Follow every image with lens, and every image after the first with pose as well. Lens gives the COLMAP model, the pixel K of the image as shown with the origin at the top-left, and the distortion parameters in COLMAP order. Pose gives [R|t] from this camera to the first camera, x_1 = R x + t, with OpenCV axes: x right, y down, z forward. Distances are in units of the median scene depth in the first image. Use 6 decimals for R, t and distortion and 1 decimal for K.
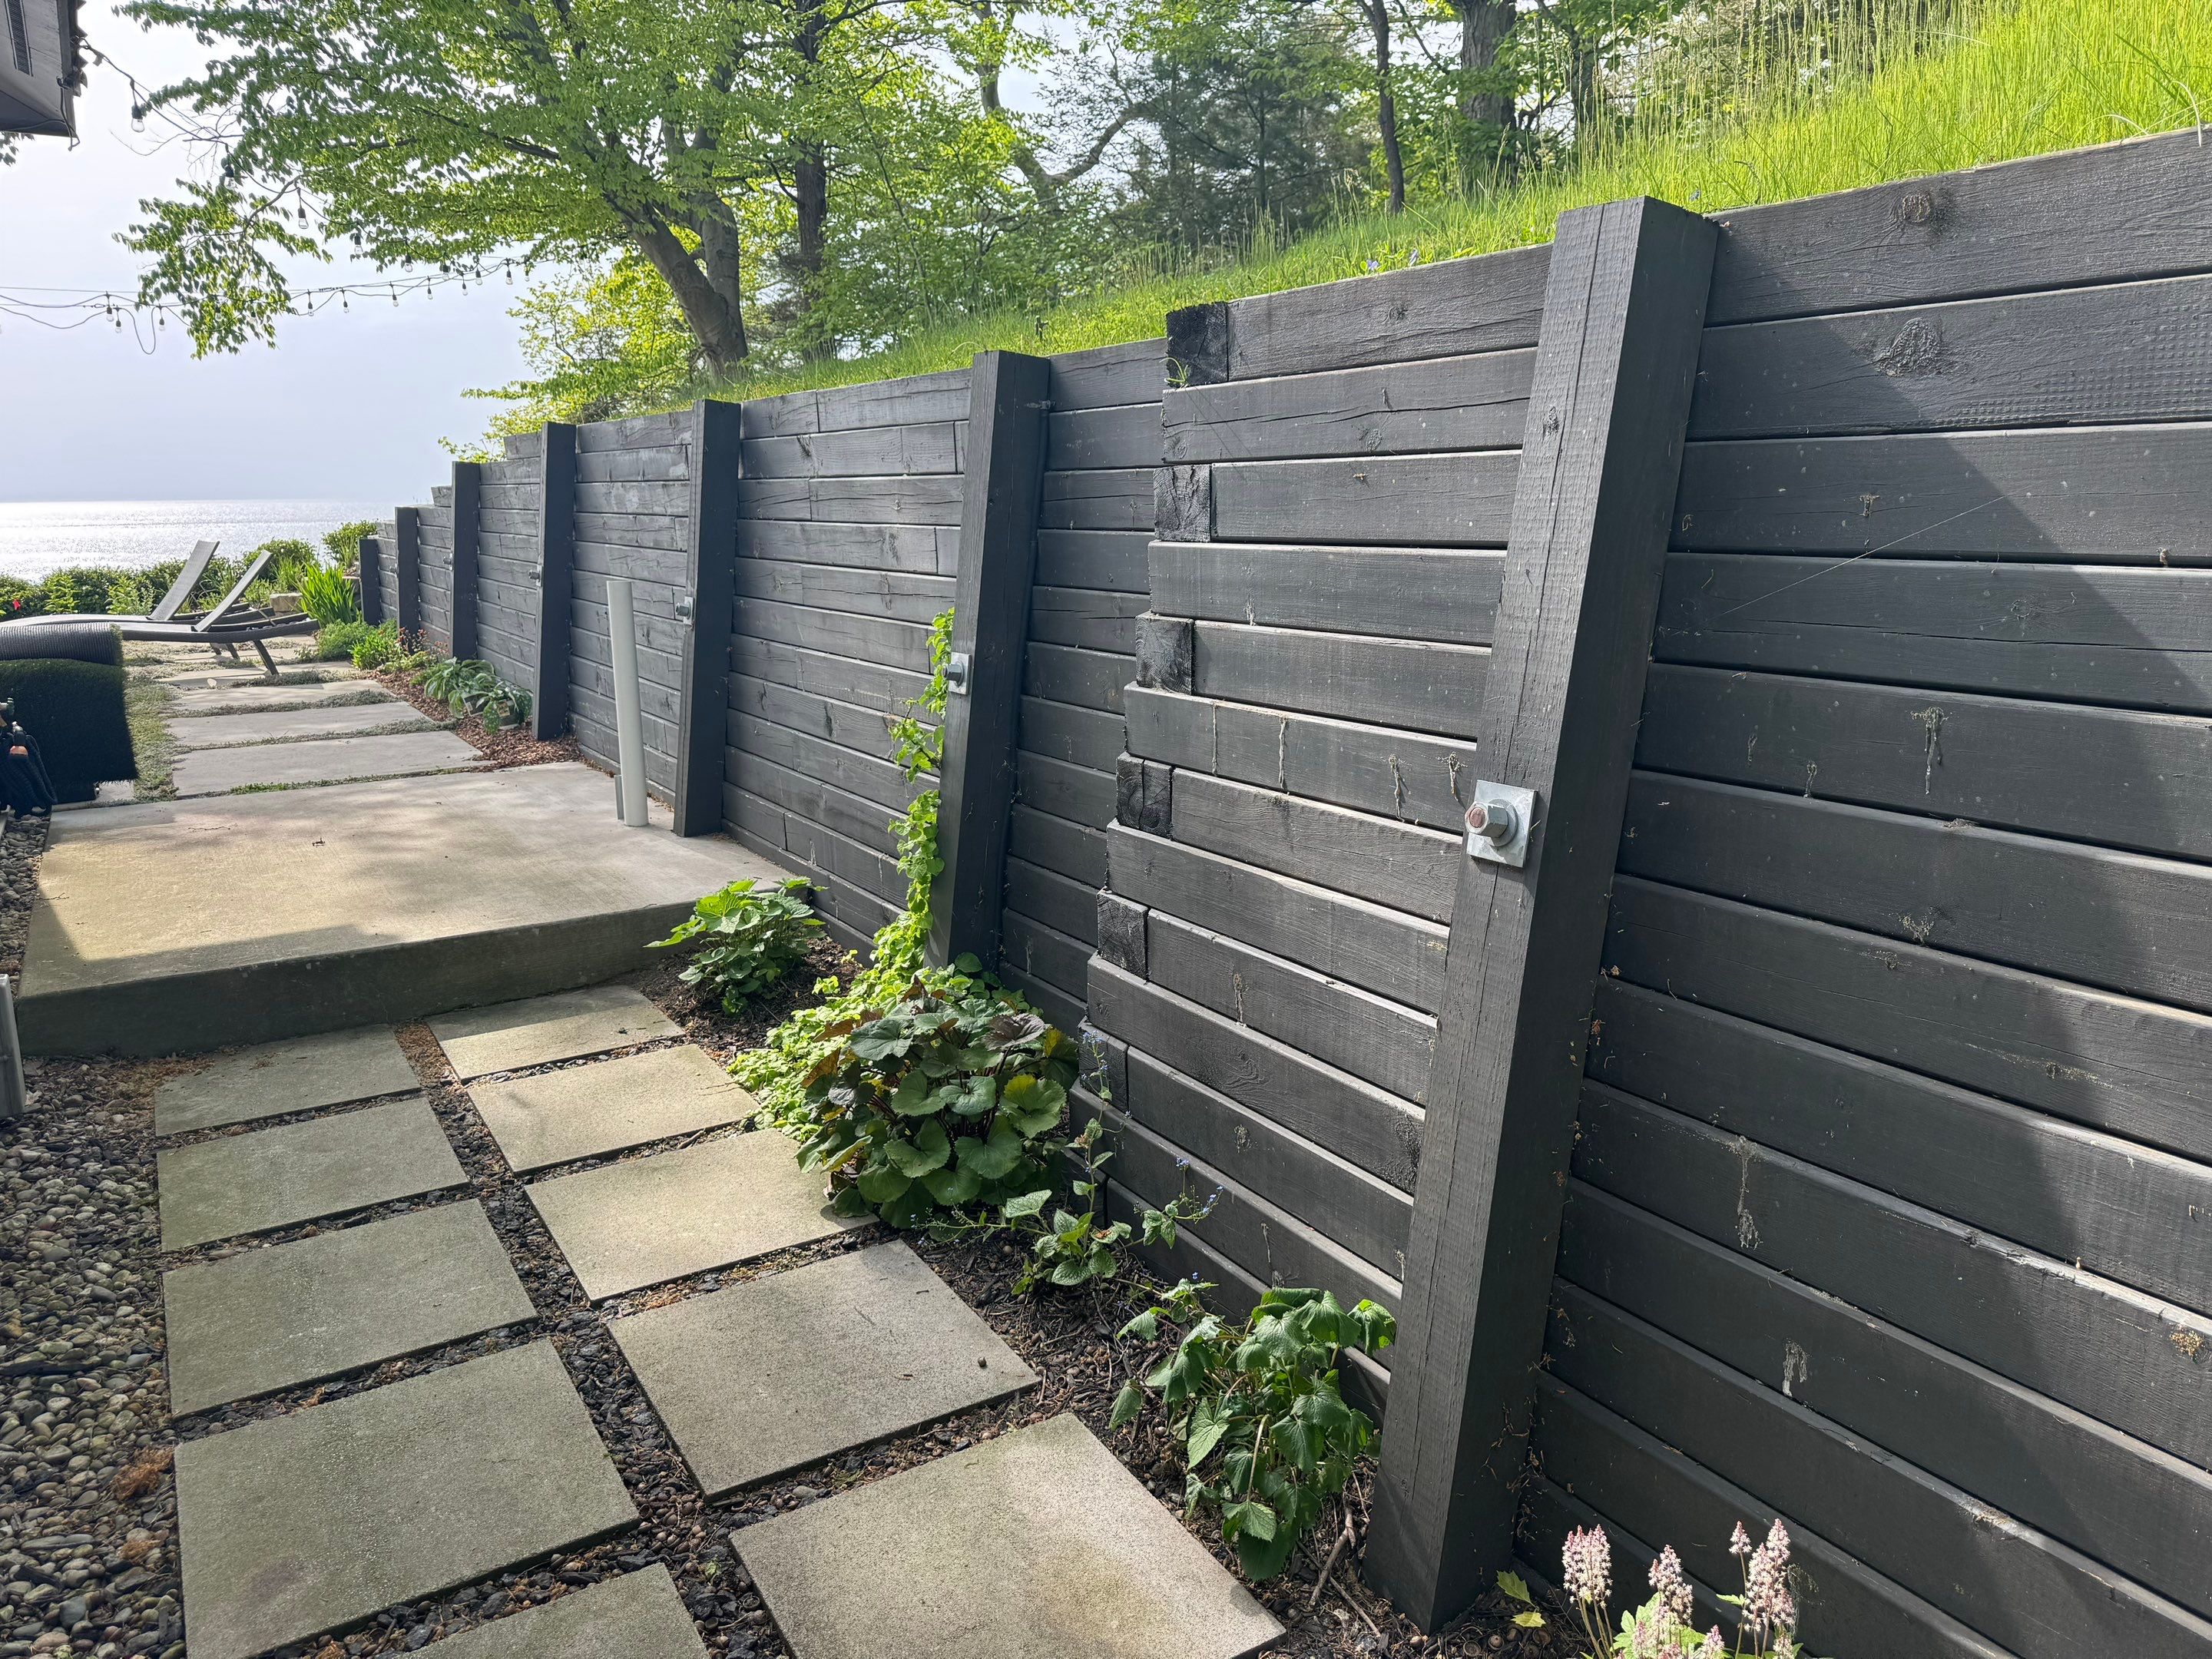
lens RADIAL K [[1605.1, 0, 1106.0], [0, 1605.1, 829.5], [0, 0, 1]] dist [-0.000030, 0.001311]
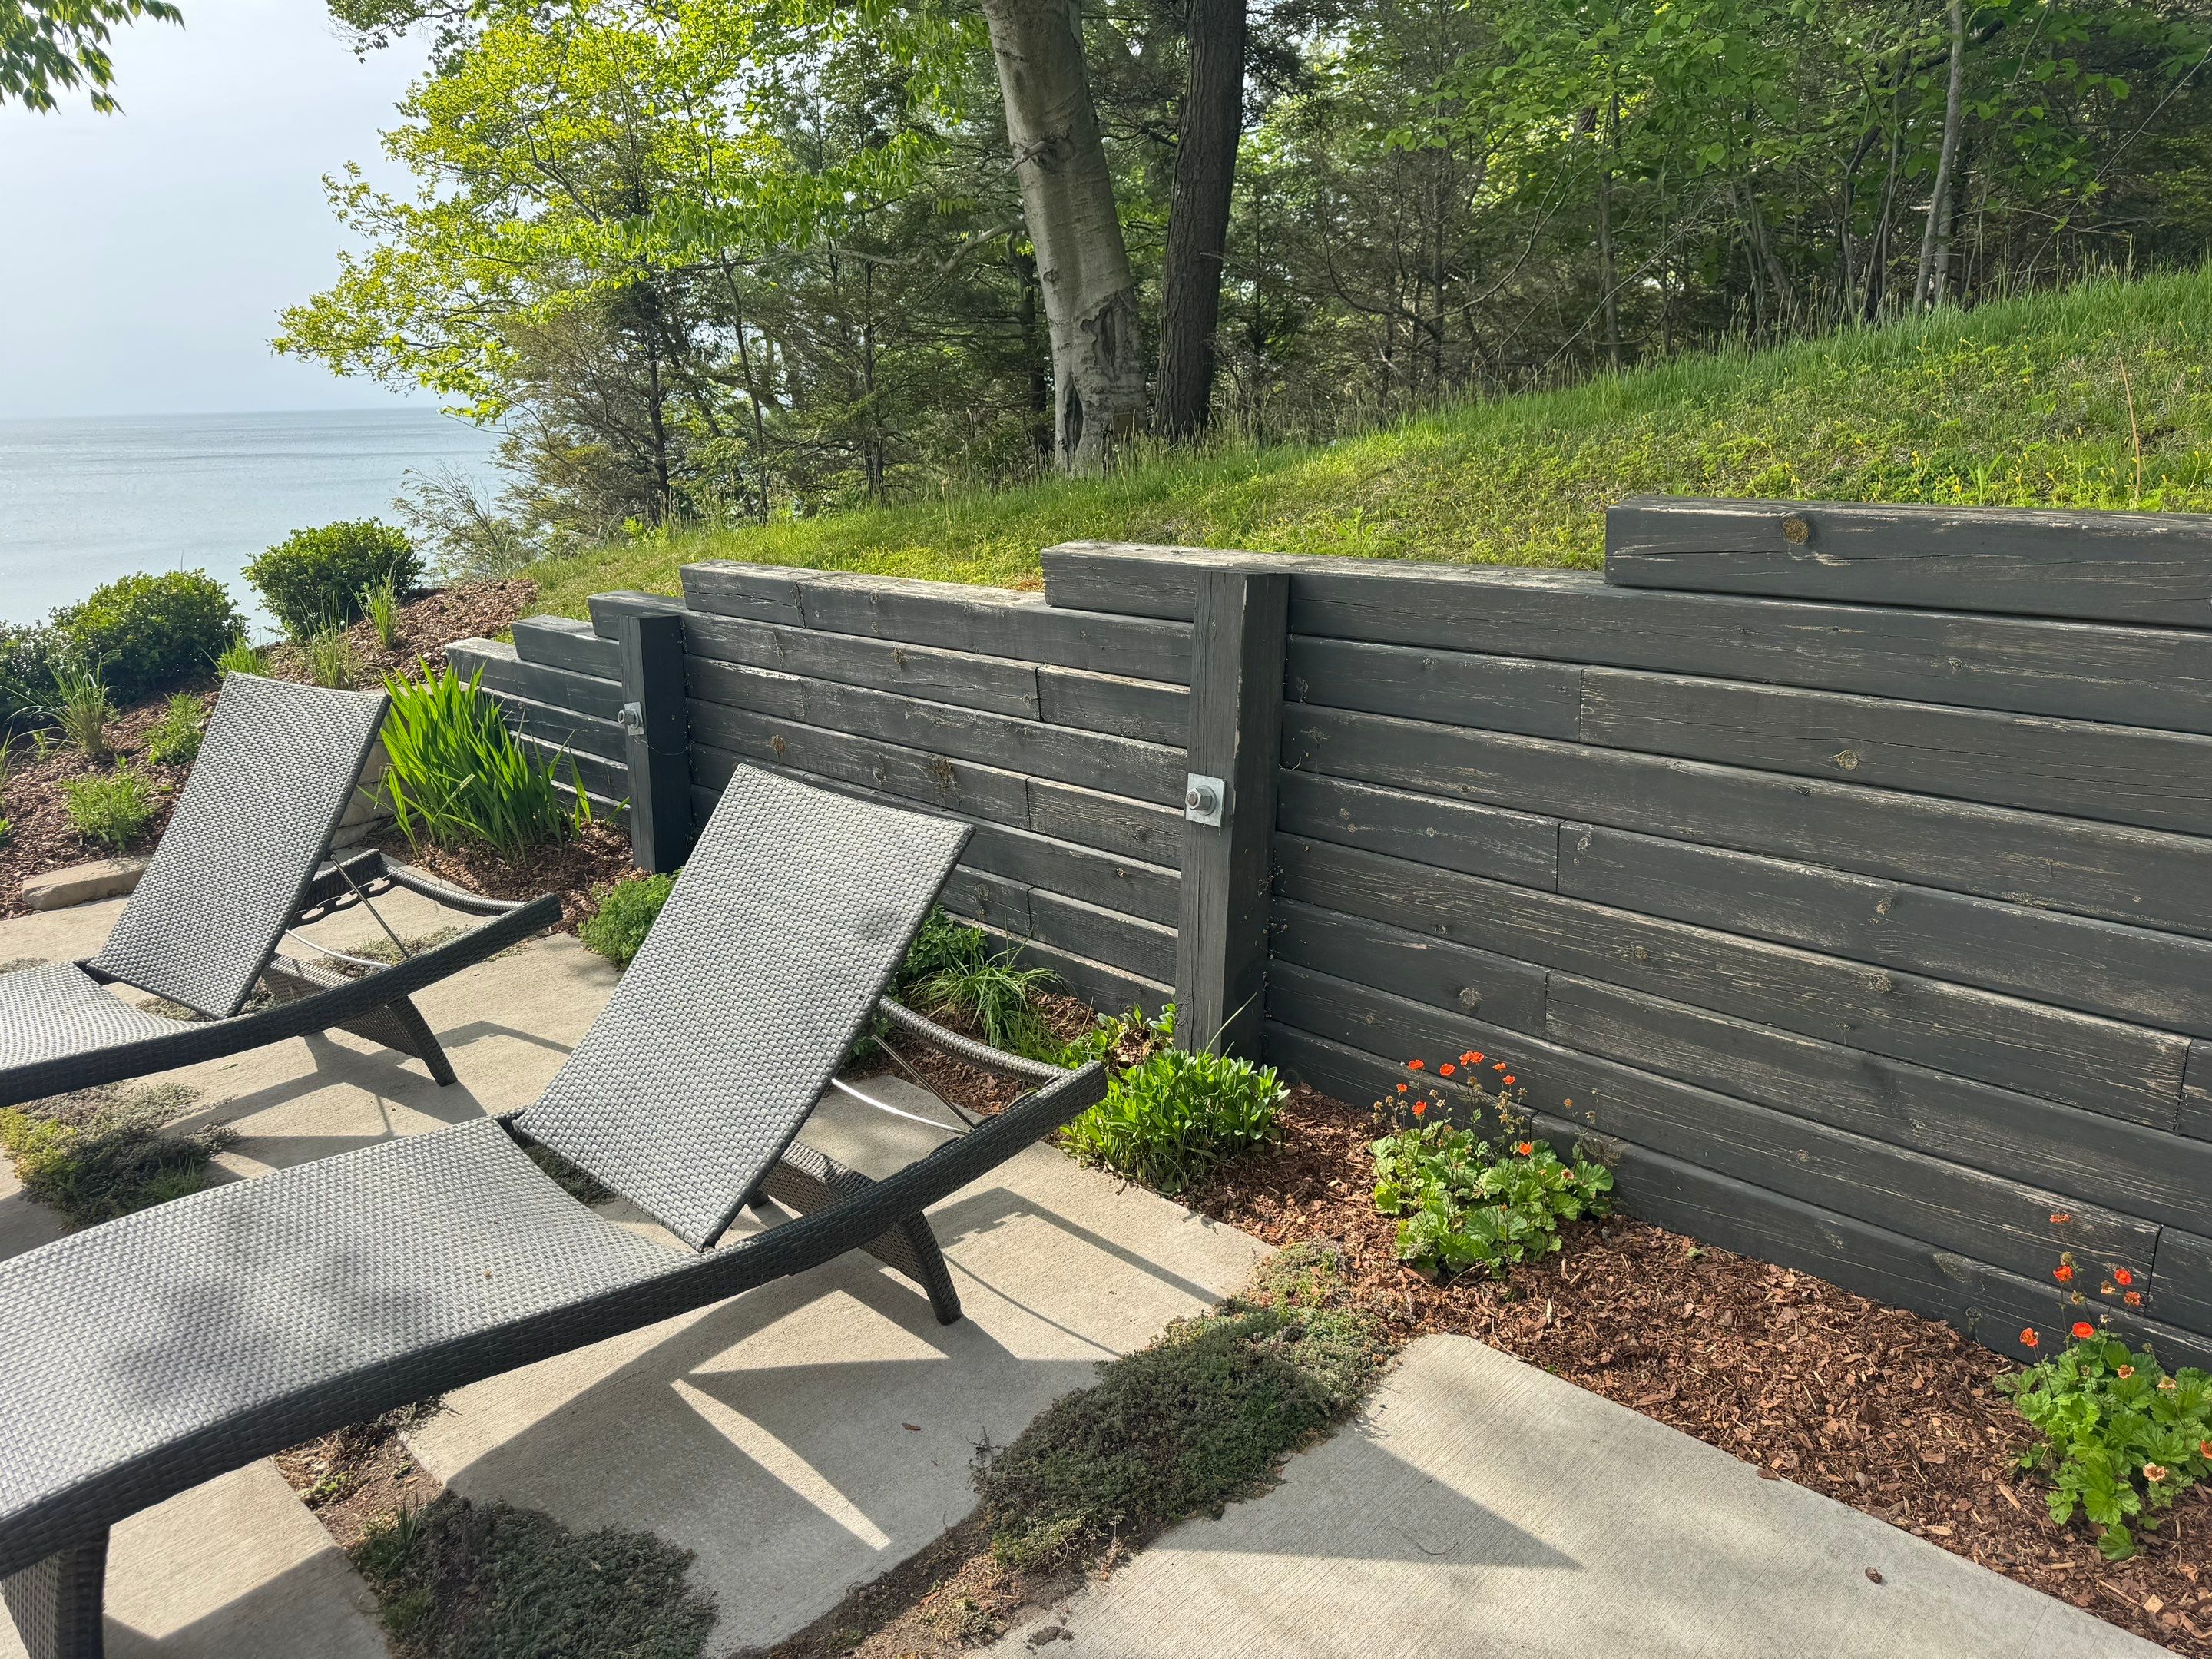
lens RADIAL K [[1619.3, 0, 1097.2], [0, 1619.3, 807.1], [0, 0, 1]] dist [0.004812, 0.010043]
pose [[0.970922, -0.072870, 0.228035, -0.414901], [0.063217, 0.996778, 0.049361, -0.138724], [-0.230897, -0.033510, 0.972401, 0.579220]]
